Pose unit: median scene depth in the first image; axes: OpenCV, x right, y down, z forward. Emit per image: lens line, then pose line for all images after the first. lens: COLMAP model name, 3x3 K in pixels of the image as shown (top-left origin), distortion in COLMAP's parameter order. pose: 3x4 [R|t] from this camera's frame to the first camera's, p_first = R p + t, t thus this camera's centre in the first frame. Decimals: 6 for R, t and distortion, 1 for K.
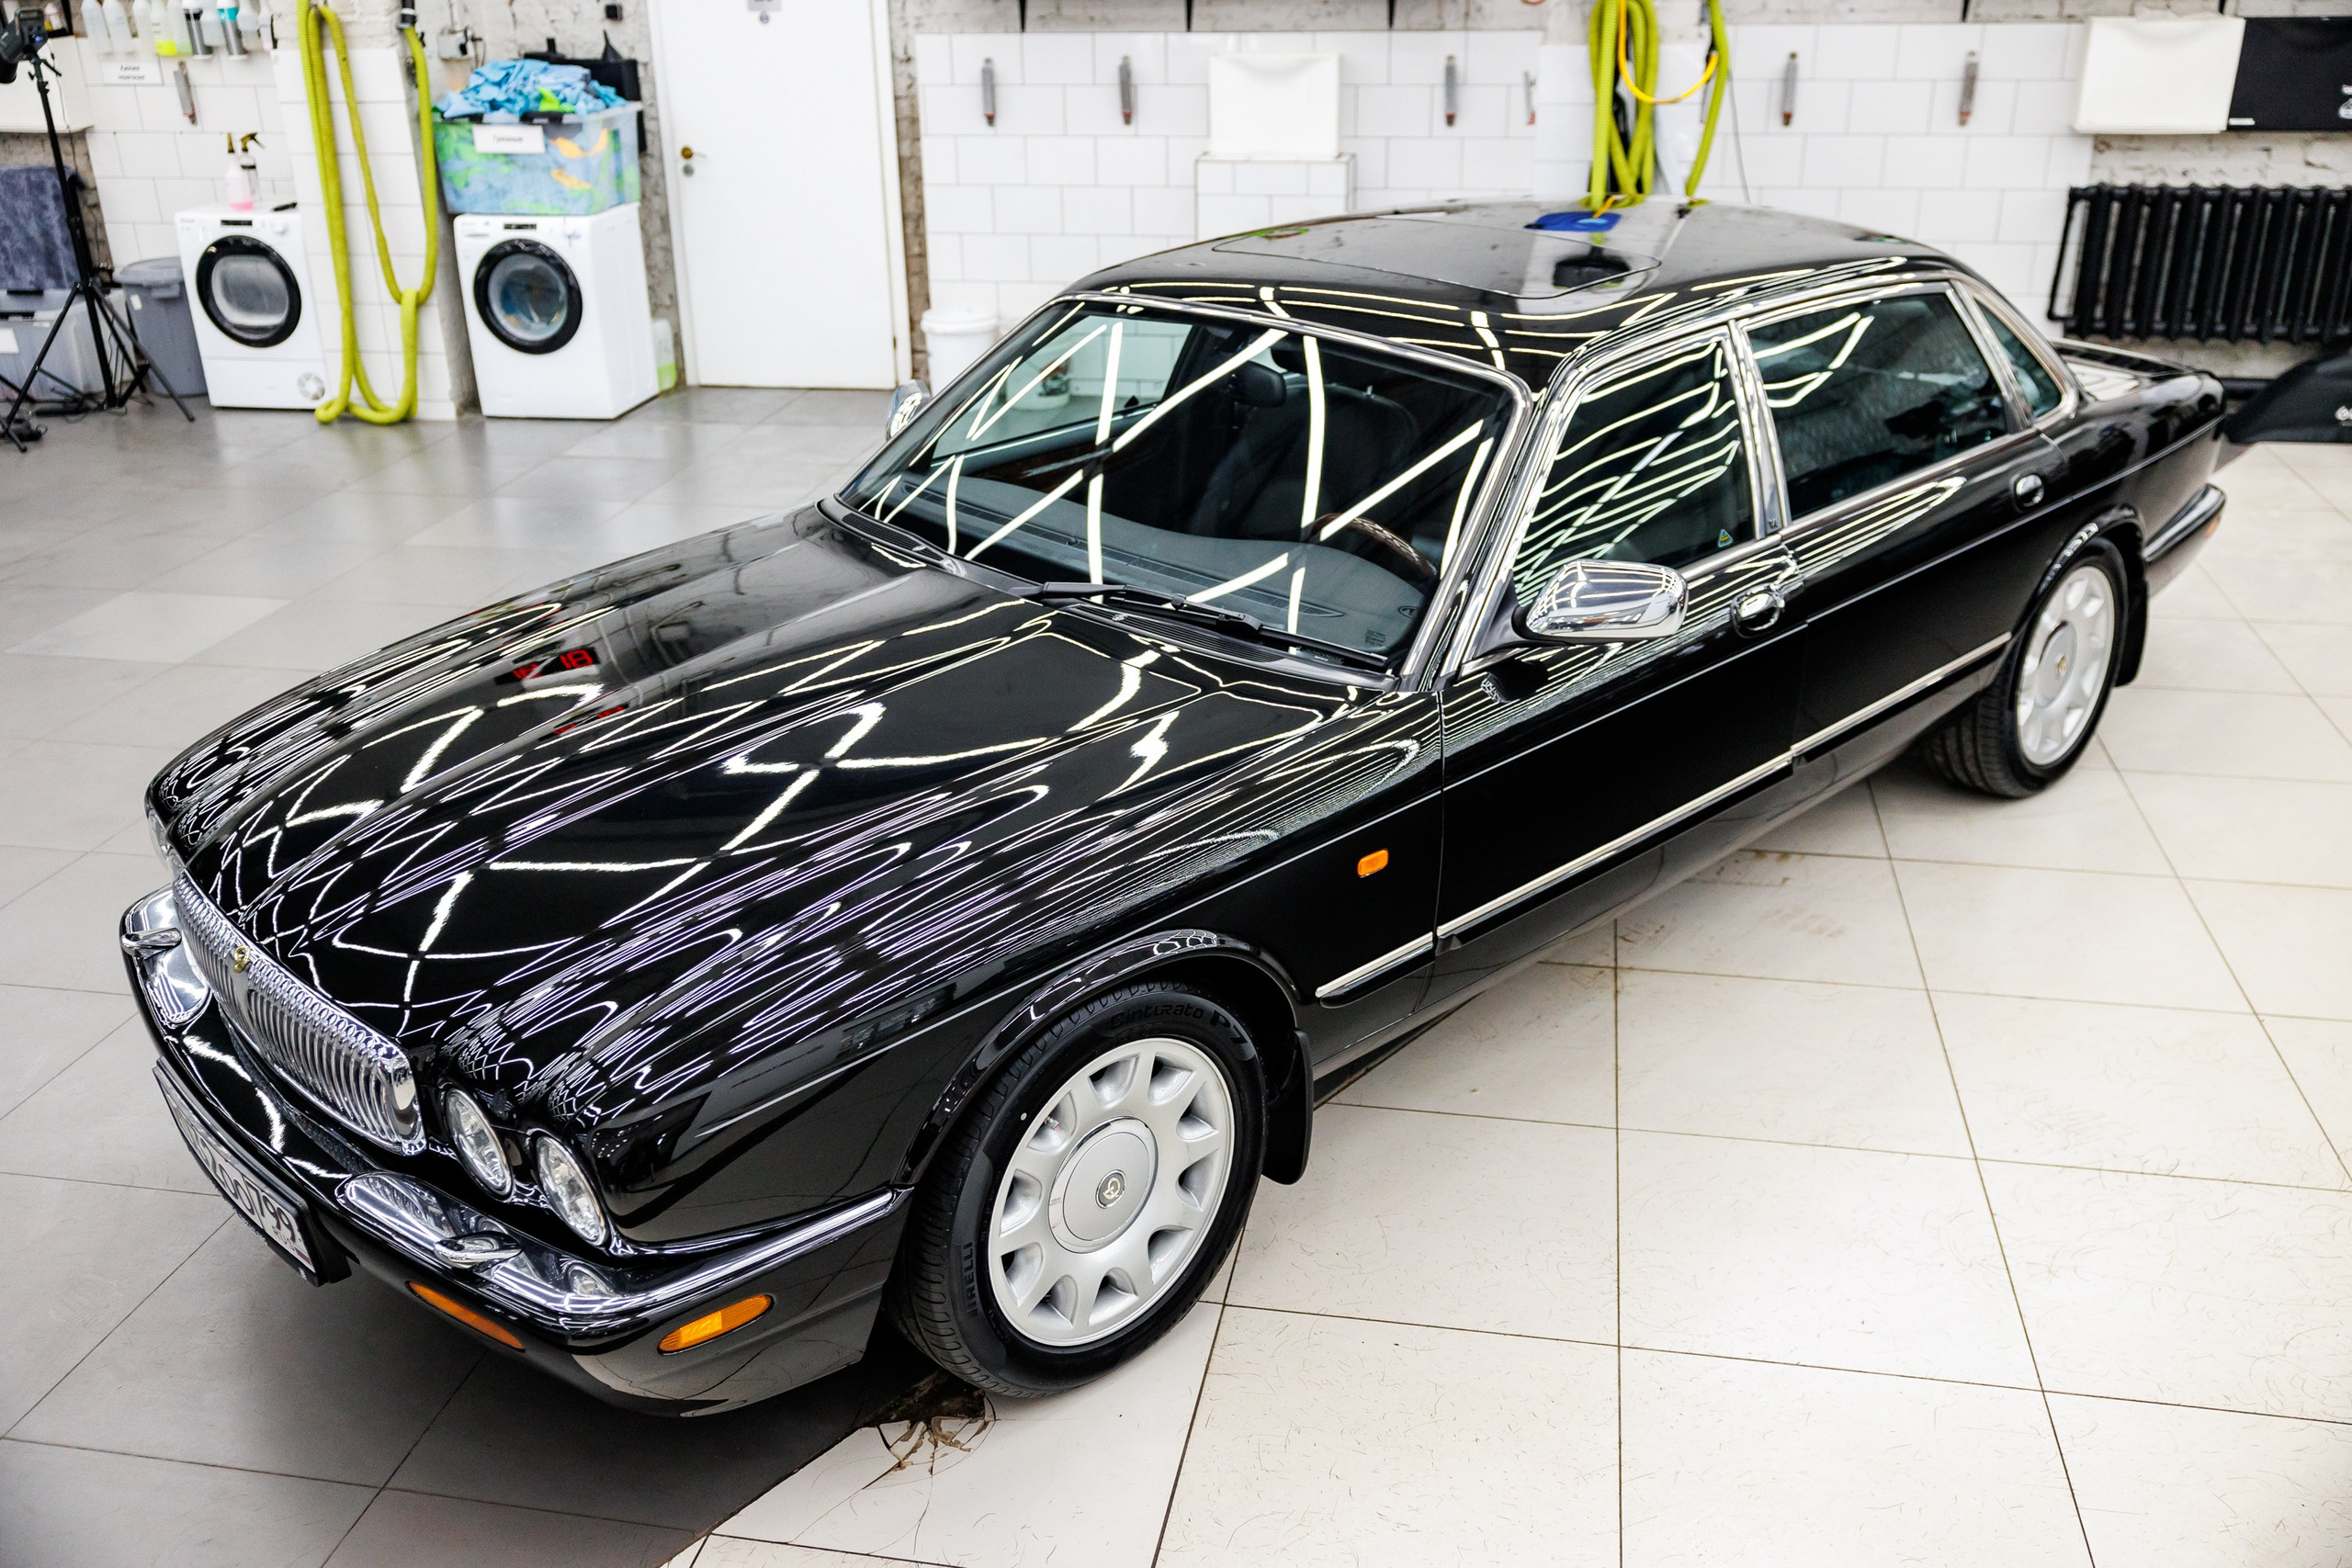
lens RADIAL K [[2090.7, 0, 1160.9], [0, 2090.7, 778.2], [0, 0, 1]] dist [-0.006237, 0.029893]
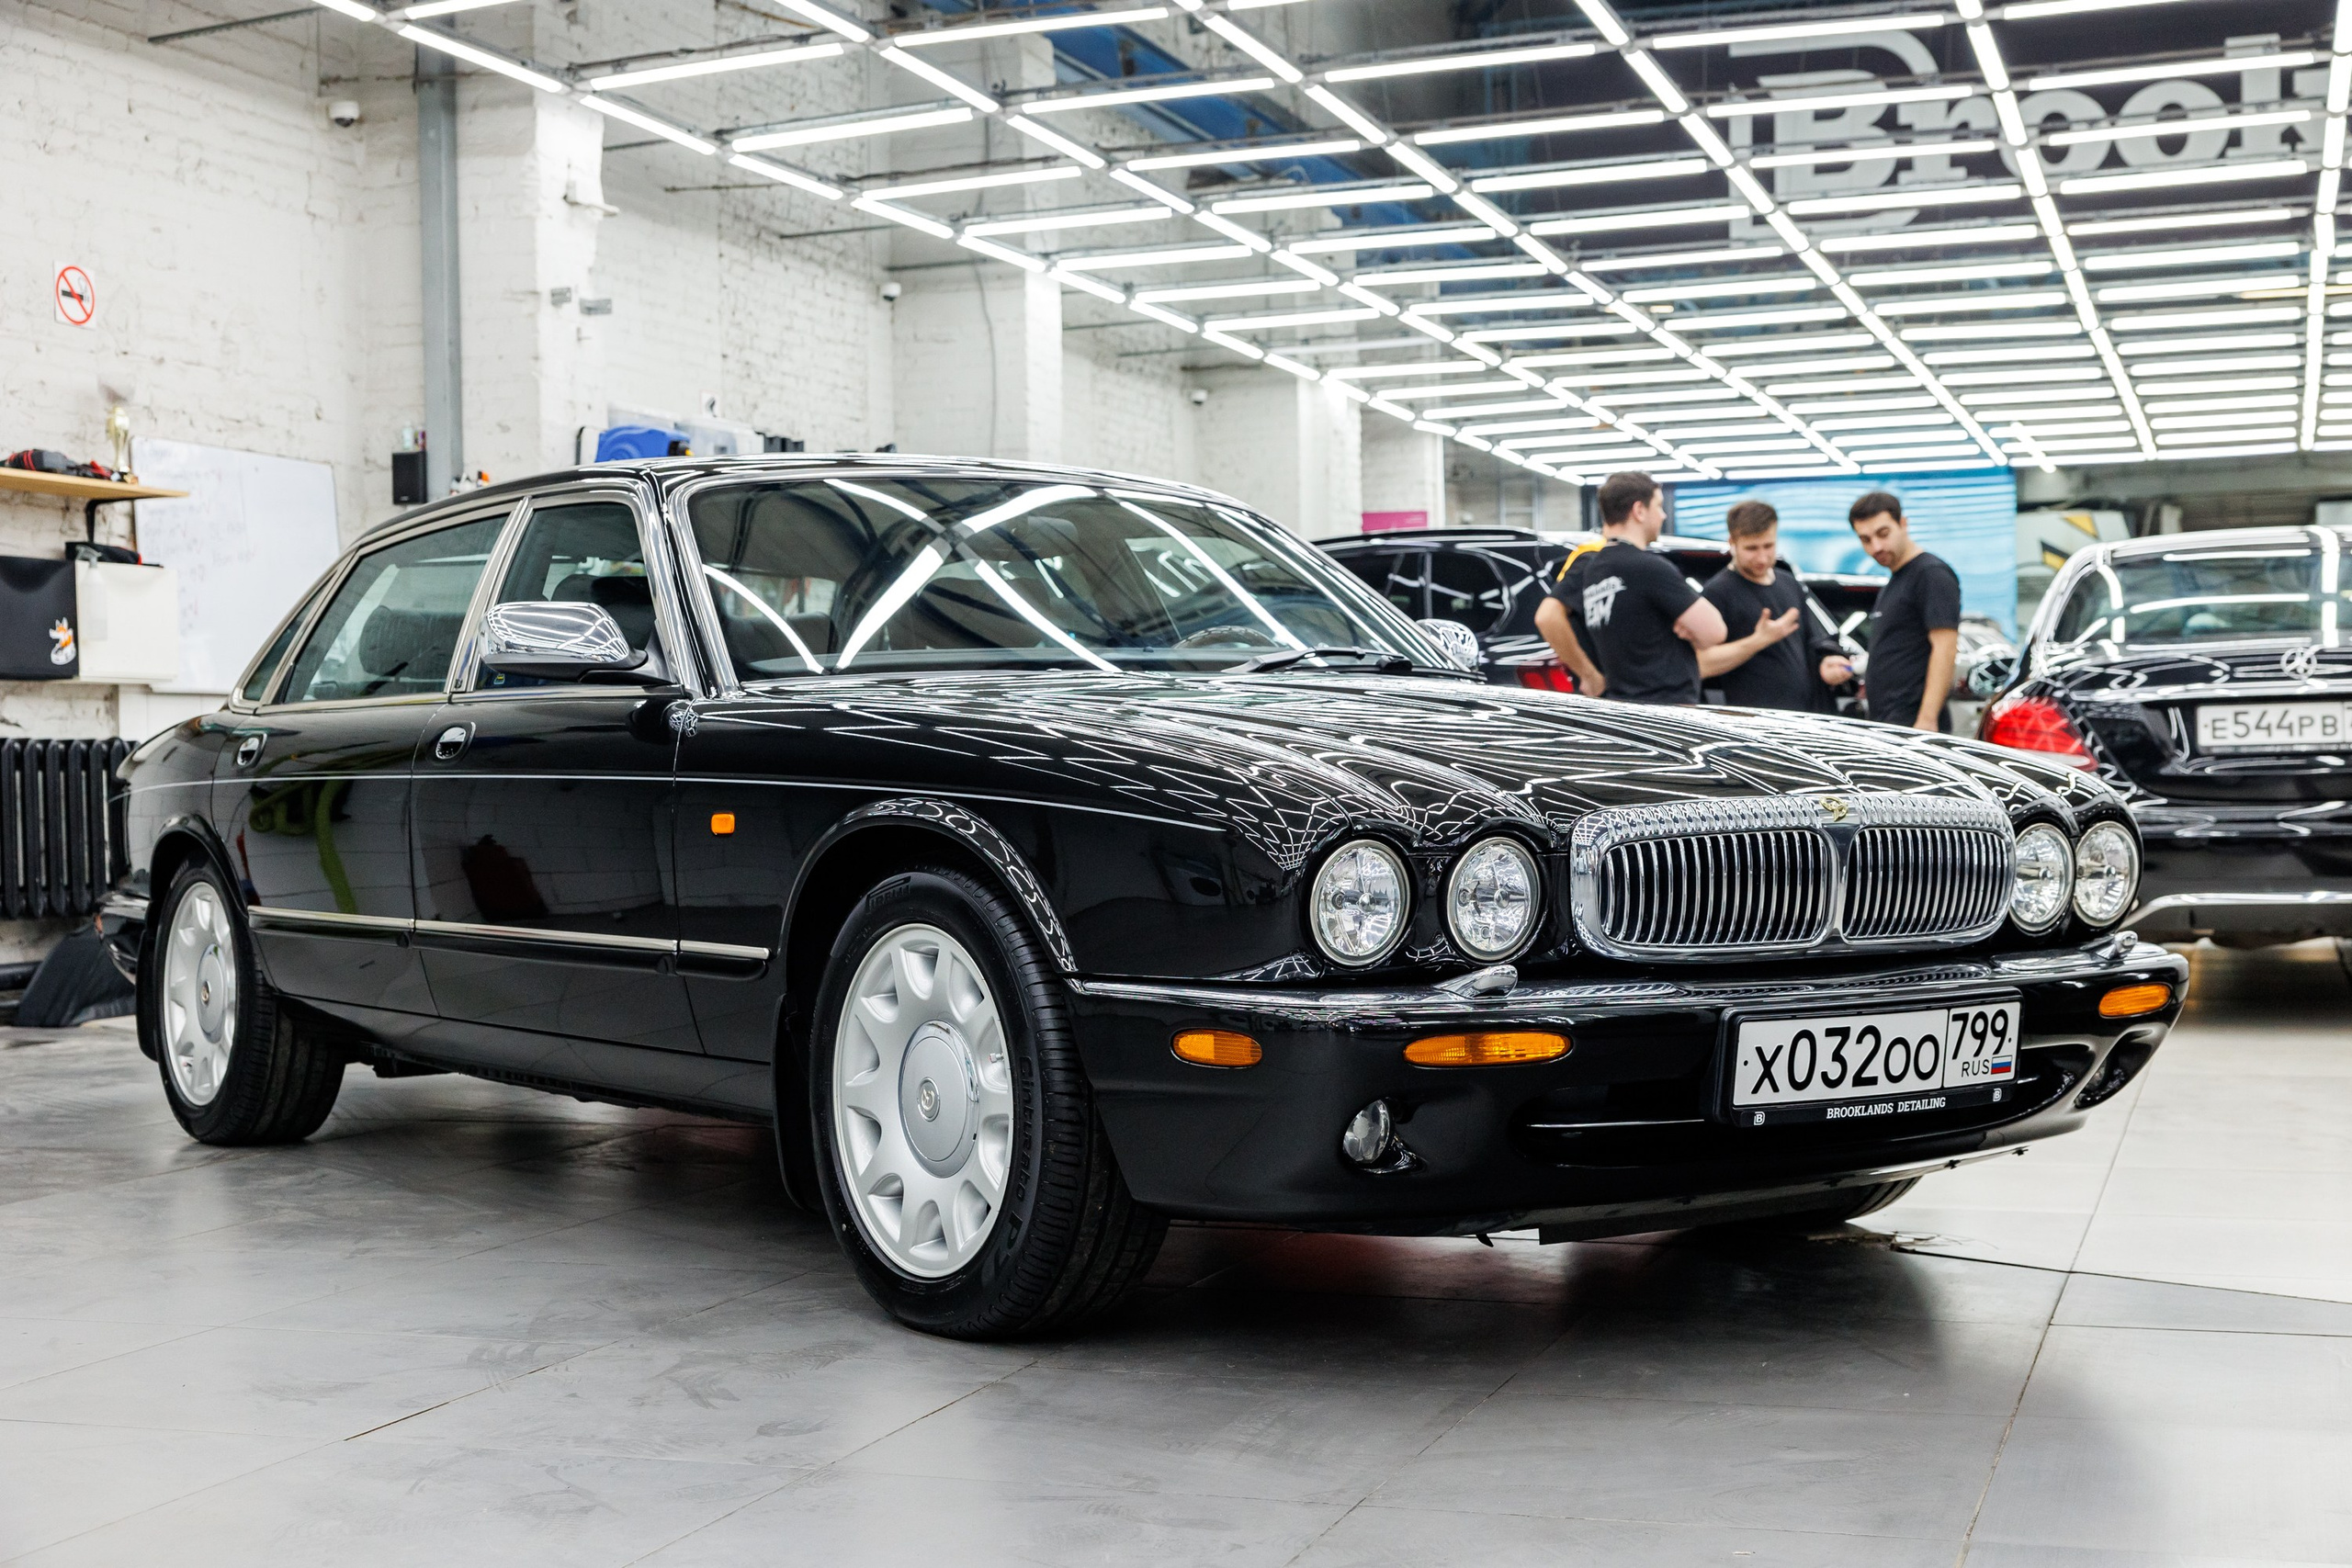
lens RADIAL K [[3183.8, 0, 1197.4], [0, 3183.8, 781.5], [0, 0, 1]] dist [0.003926, 0.000000]
pose [[0.134871, 0.011576, 0.990796, -1.666914], [0.408083, 0.910542, -0.066188, 0.050095], [-0.902927, 0.413254, 0.118082, 0.971982]]
